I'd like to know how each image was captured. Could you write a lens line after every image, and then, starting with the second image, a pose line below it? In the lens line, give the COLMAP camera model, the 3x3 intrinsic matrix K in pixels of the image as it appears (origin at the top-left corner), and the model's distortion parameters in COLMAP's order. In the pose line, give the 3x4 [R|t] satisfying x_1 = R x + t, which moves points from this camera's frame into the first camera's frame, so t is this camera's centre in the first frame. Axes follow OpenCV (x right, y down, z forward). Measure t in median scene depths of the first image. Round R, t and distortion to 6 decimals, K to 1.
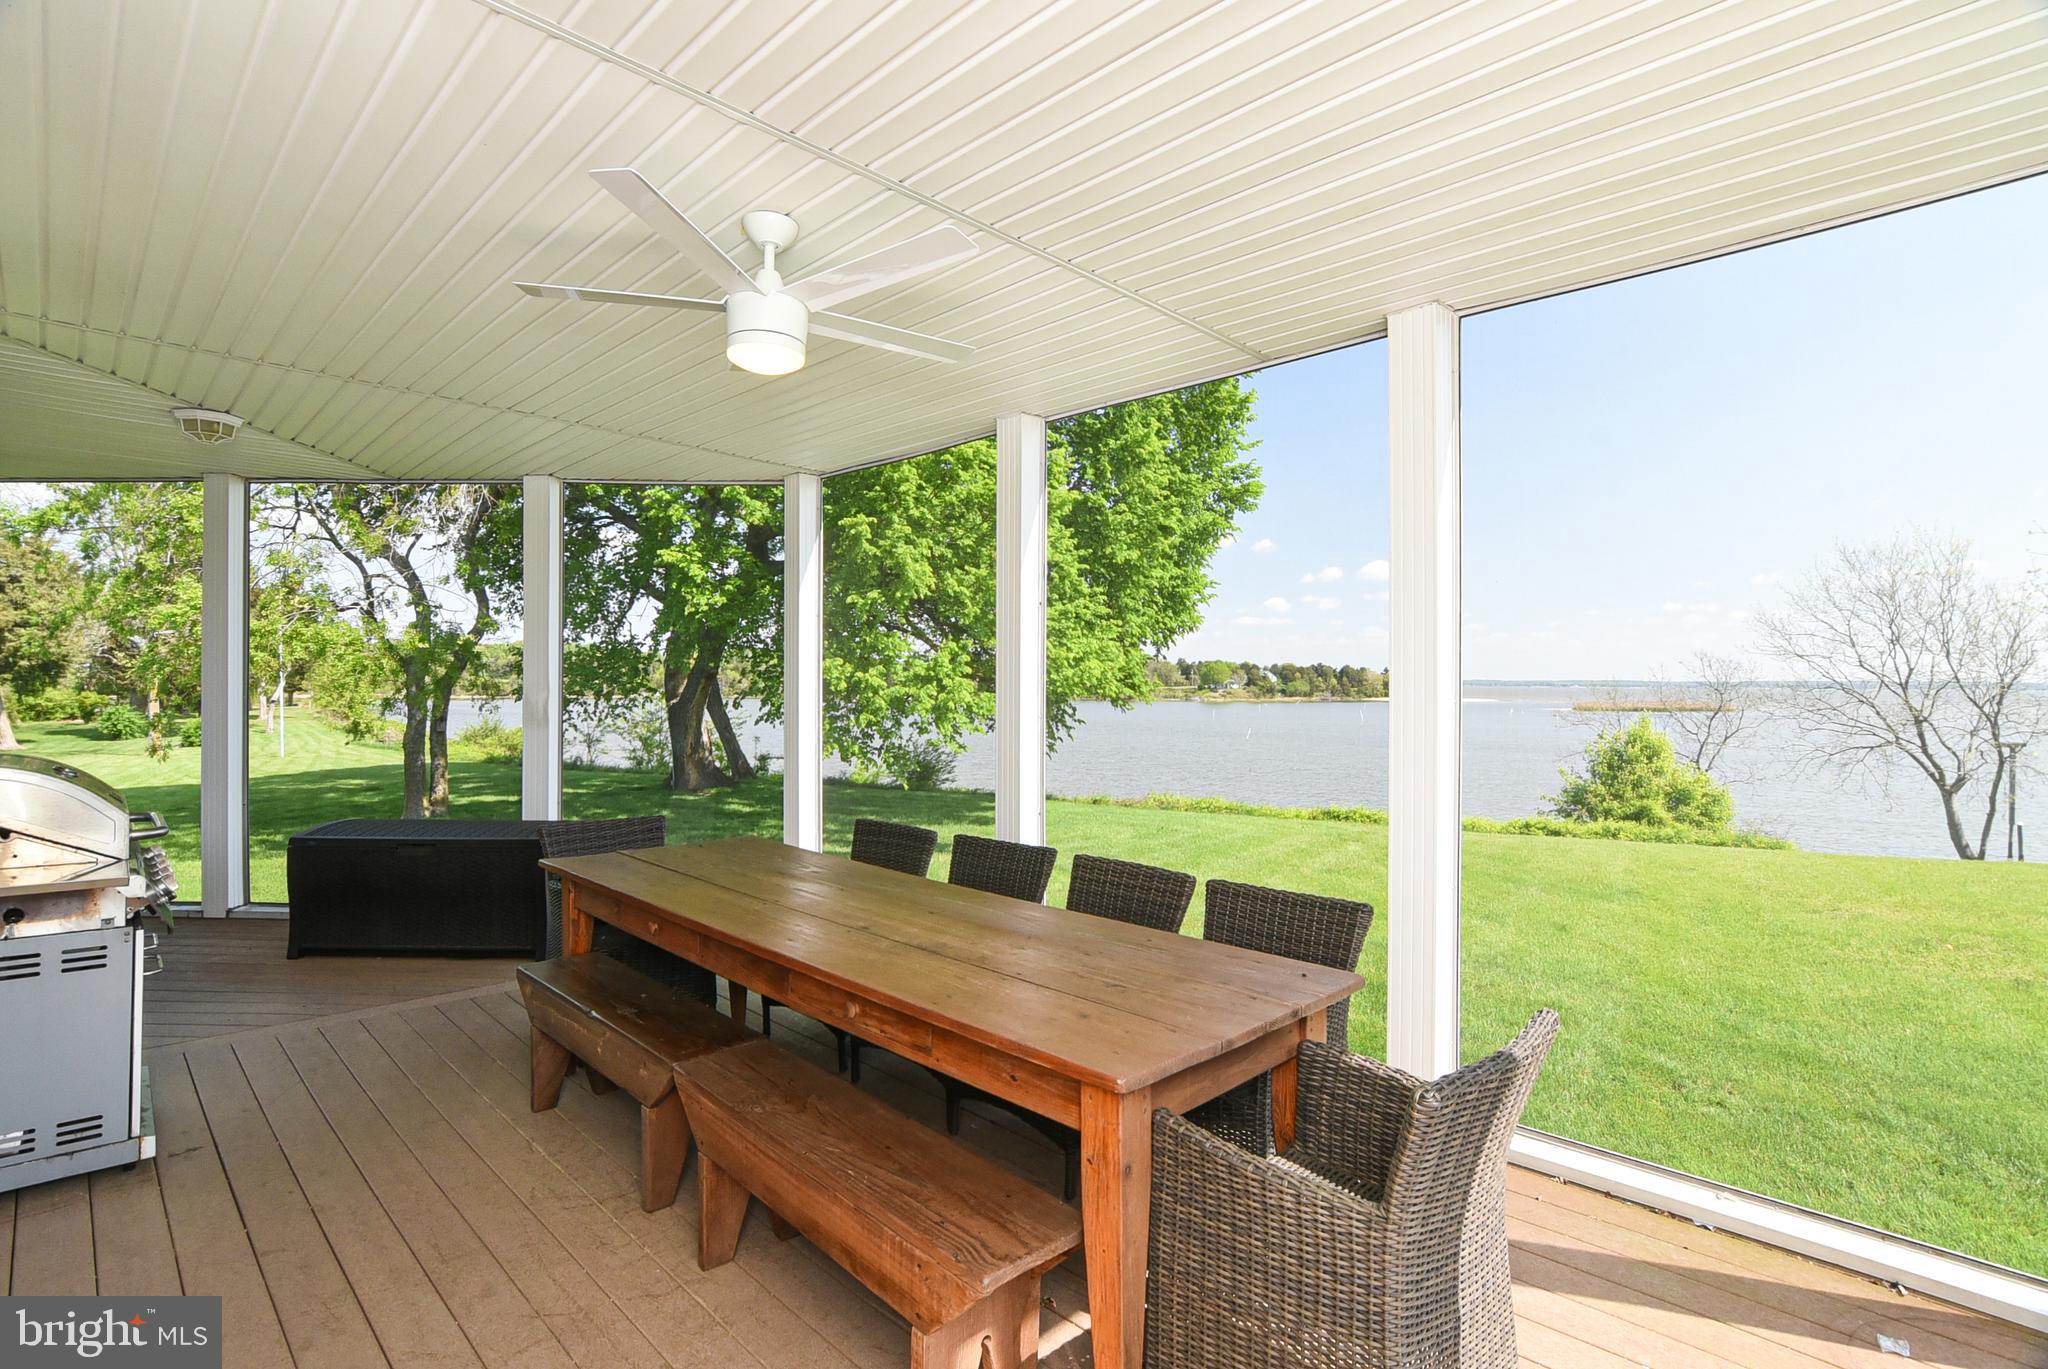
lens RADIAL K [[995.6, 0, 1028.1], [0, 995.6, 684.6], [0, 0, 1]] dist [-0.005235, 0.000390]
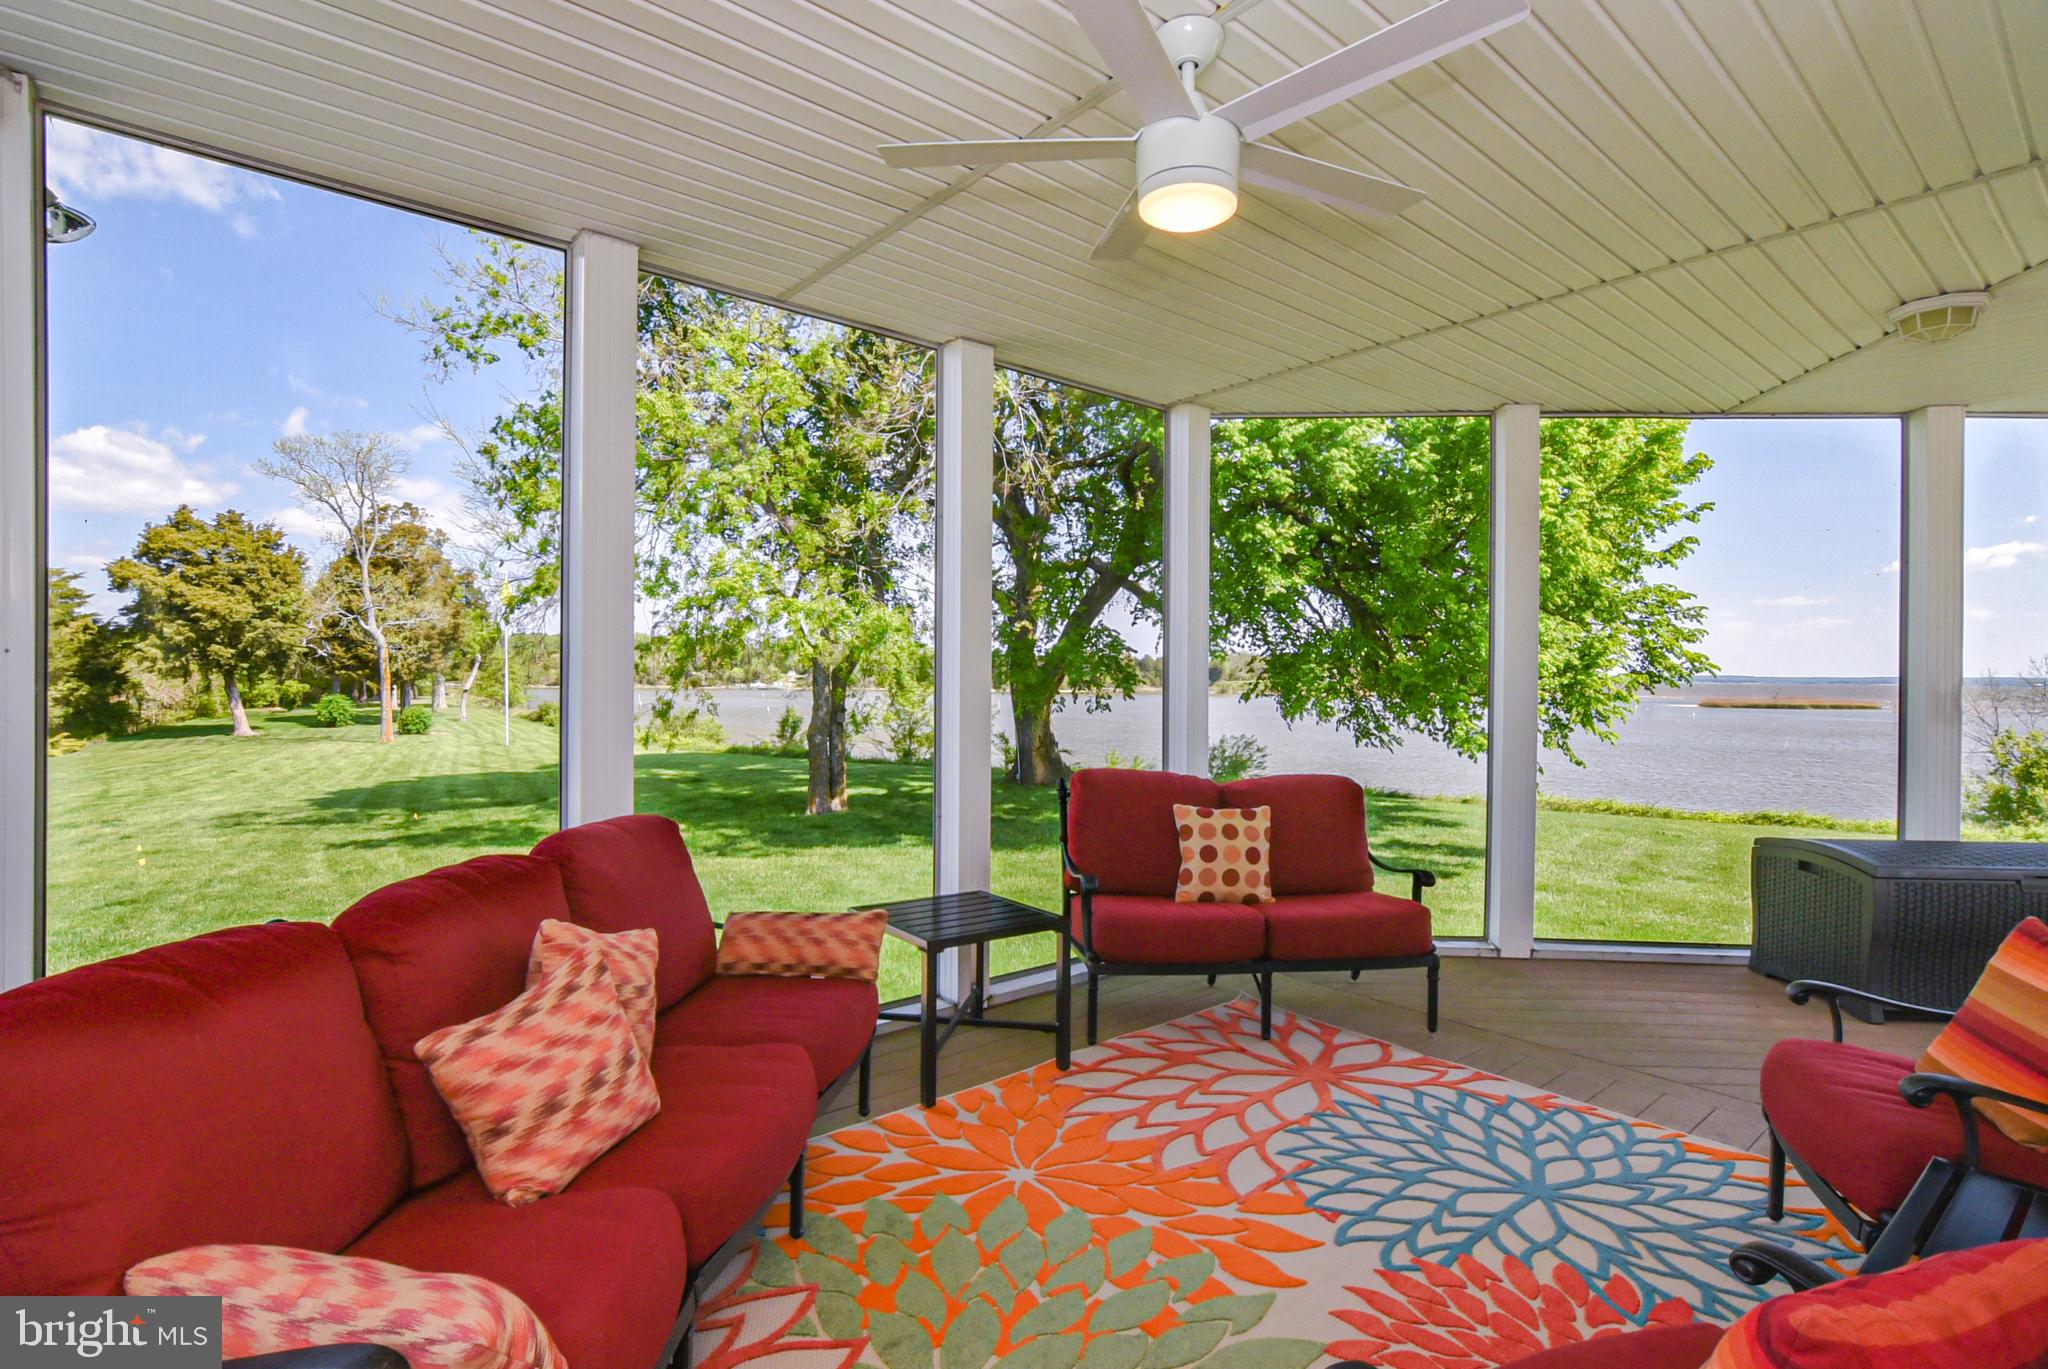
lens RADIAL K [[995.6, 0, 1019.9], [0, 995.6, 680.6], [0, 0, 1]] dist [-0.005235, 0.000390]
pose [[0.997303, 0.003393, -0.073318, -0.143955], [-0.003157, 0.999989, 0.003346, 0.001270], [0.073329, -0.003106, 0.997303, 0.020336]]
